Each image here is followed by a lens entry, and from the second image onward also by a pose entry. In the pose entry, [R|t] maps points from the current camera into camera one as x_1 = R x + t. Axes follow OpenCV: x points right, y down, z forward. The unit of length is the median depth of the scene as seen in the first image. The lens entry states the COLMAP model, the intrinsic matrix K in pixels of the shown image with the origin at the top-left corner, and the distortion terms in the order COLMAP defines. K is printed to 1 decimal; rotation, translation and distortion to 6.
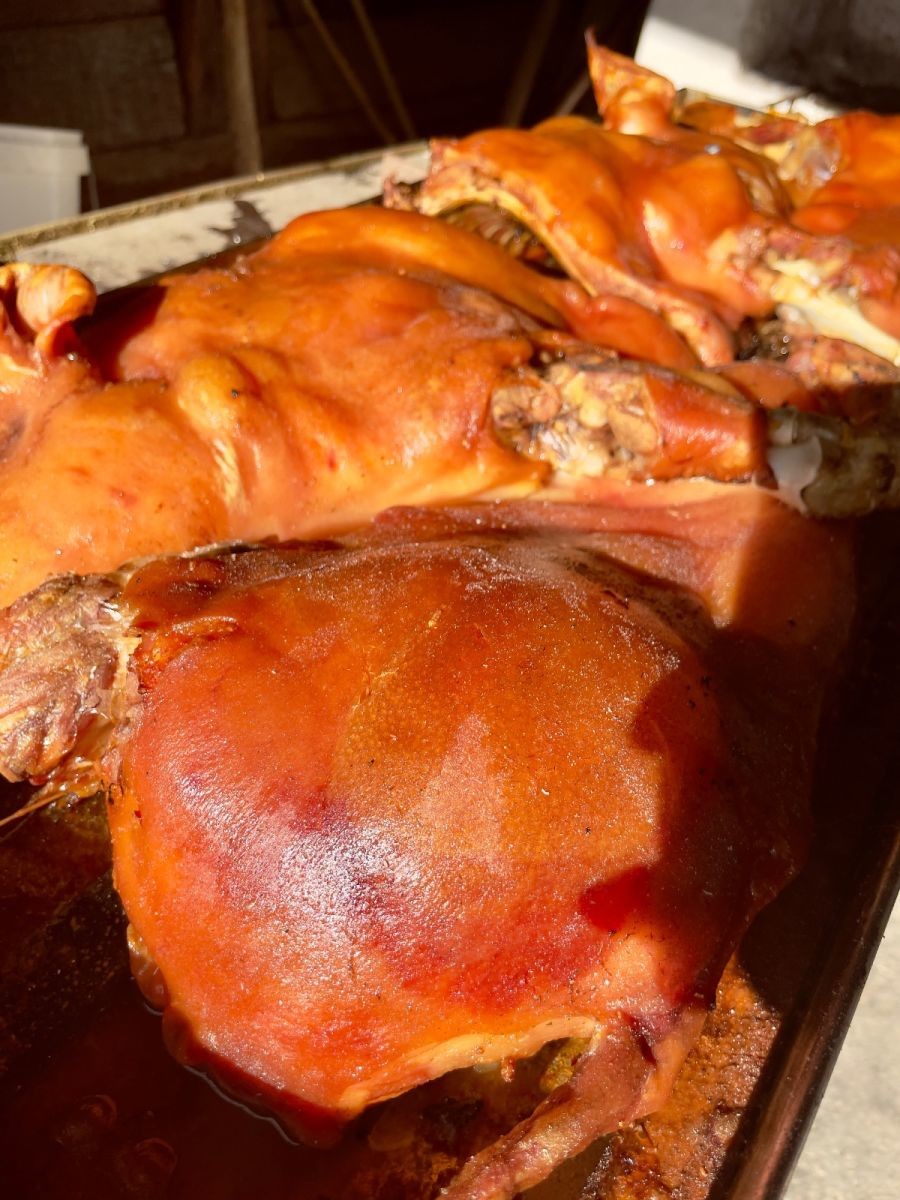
lens RADIAL K [[913.3, 0, 410.0], [0, 913.3, 602.2], [0, 0, 1]] dist [0.118964, -0.161333]
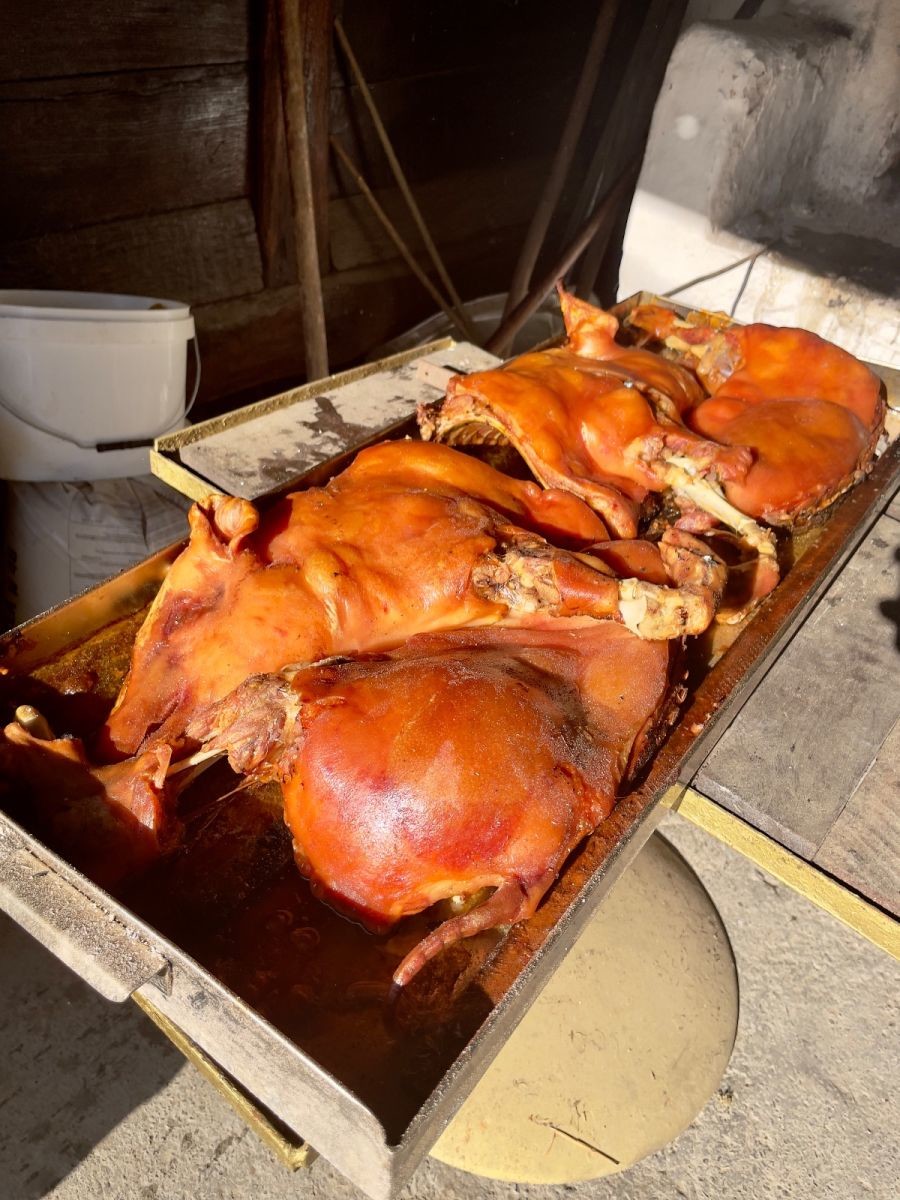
lens RADIAL K [[919.9, 0, 427.4], [0, 919.9, 584.4], [0, 0, 1]] dist [0.134046, -0.164970]
pose [[0.999663, 0.001334, -0.025914, 0.047429], [-0.003220, 0.997334, -0.072905, -0.063205], [0.025747, 0.072964, 0.997002, -0.847362]]
